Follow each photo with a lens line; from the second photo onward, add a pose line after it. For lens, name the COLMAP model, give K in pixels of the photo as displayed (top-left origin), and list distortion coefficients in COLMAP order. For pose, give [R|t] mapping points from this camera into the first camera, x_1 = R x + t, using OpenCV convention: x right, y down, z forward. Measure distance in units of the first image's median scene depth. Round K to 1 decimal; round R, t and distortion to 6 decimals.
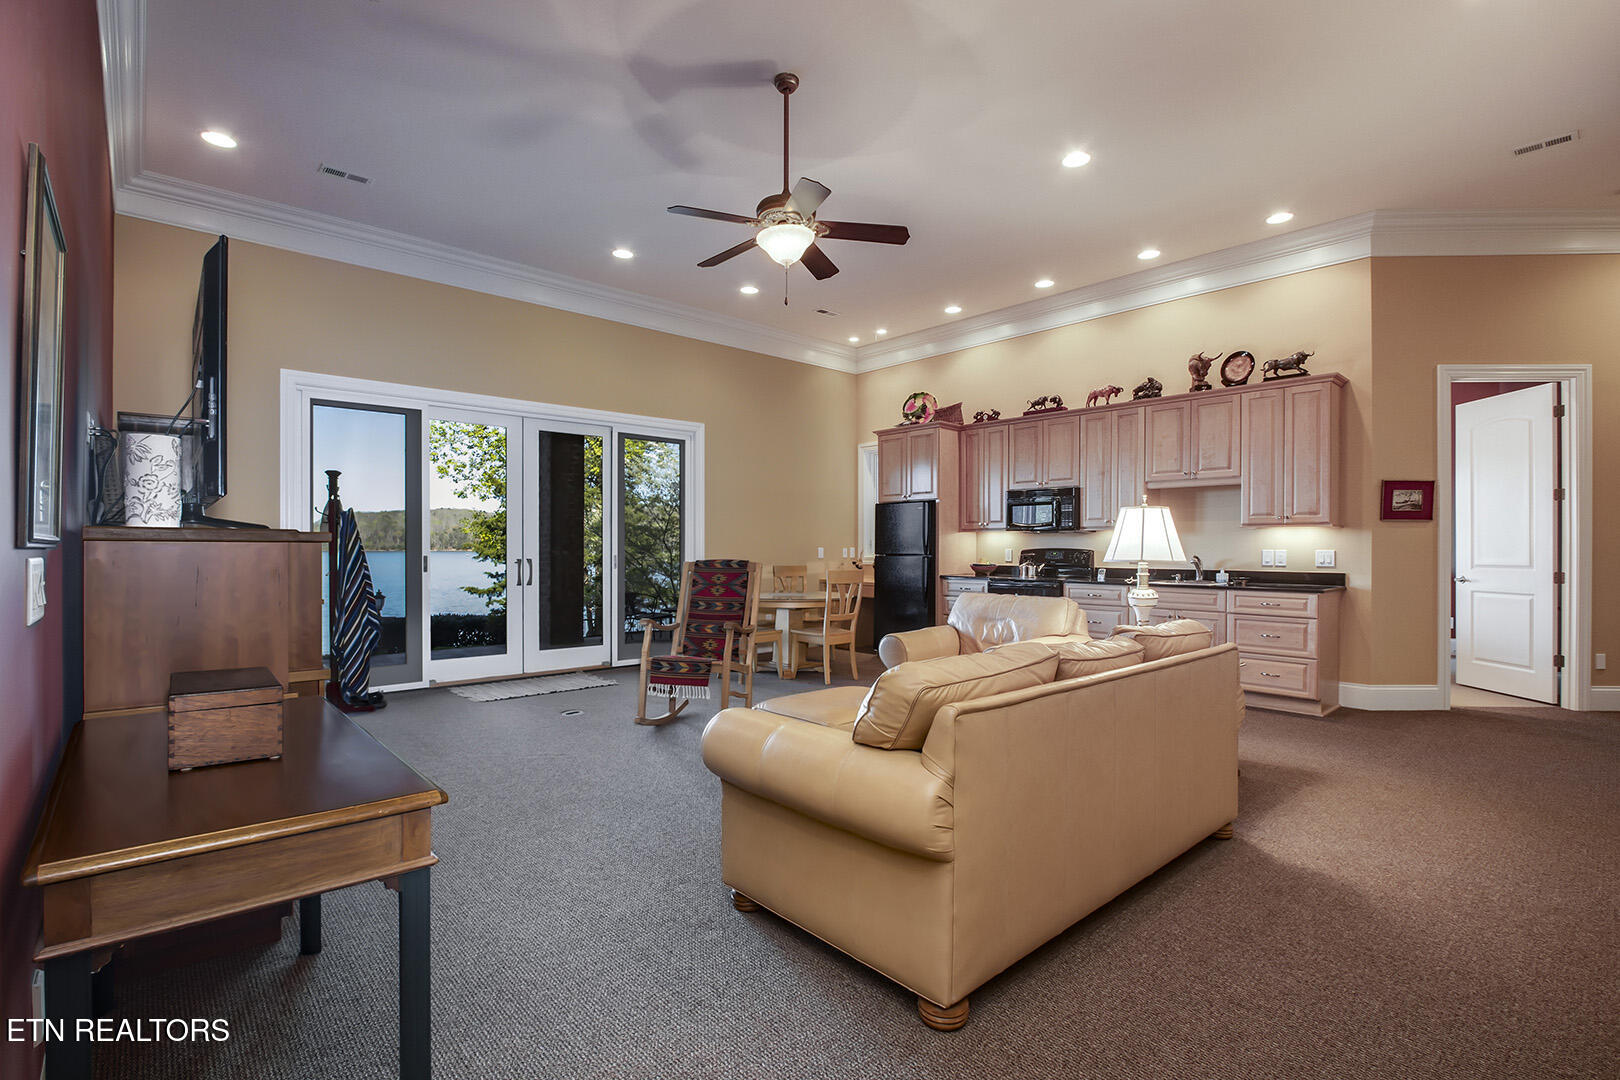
lens RADIAL K [[765.6, 0, 814.1], [0, 765.6, 548.1], [0, 0, 1]] dist [-0.002122, -0.000406]
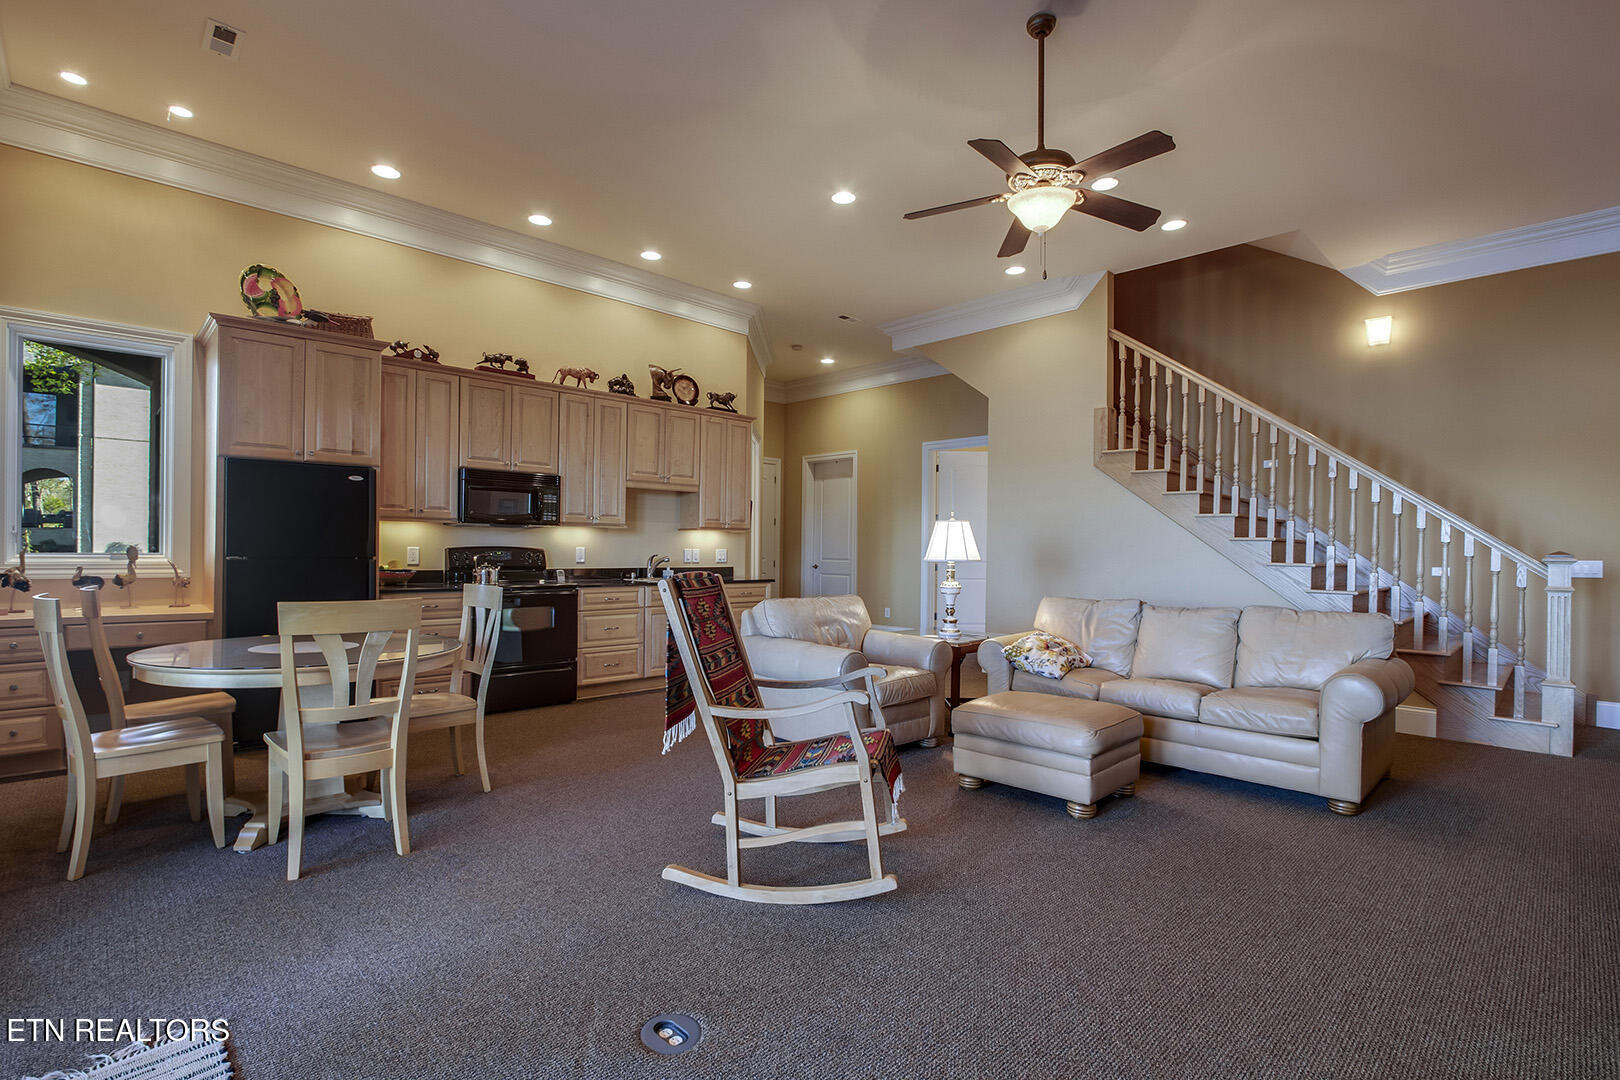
lens RADIAL K [[765.6, 0, 814.1], [0, 765.6, 548.1], [0, 0, 1]] dist [-0.002122, -0.000406]
pose [[-0.029498, -0.006204, 0.999546, -0.530929], [-0.010907, 0.999923, 0.005884, -0.006993], [-0.999505, -0.010728, -0.029564, 0.752347]]
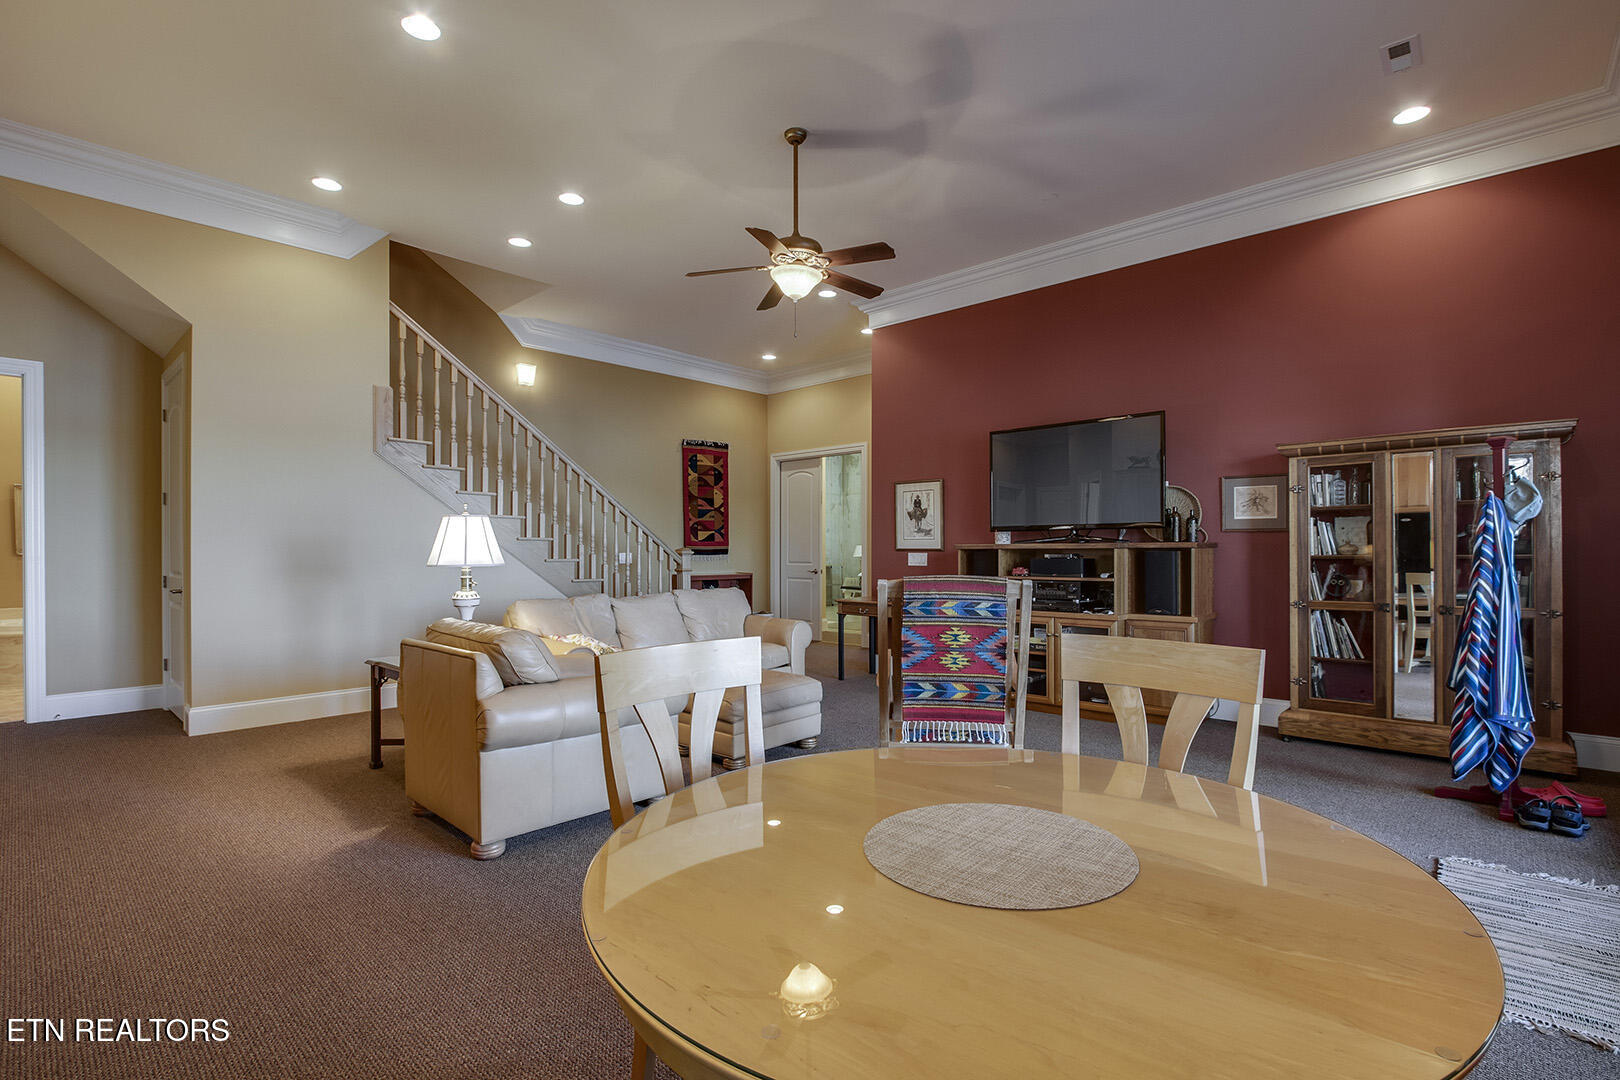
lens RADIAL K [[765.6, 0, 814.1], [0, 765.6, 548.1], [0, 0, 1]] dist [-0.002122, -0.000406]
pose [[-0.996981, -0.002753, -0.077598, 0.012189], [-0.002691, 0.999996, -0.000902, -0.005360], [0.077600, -0.000691, -0.996984, 1.236354]]
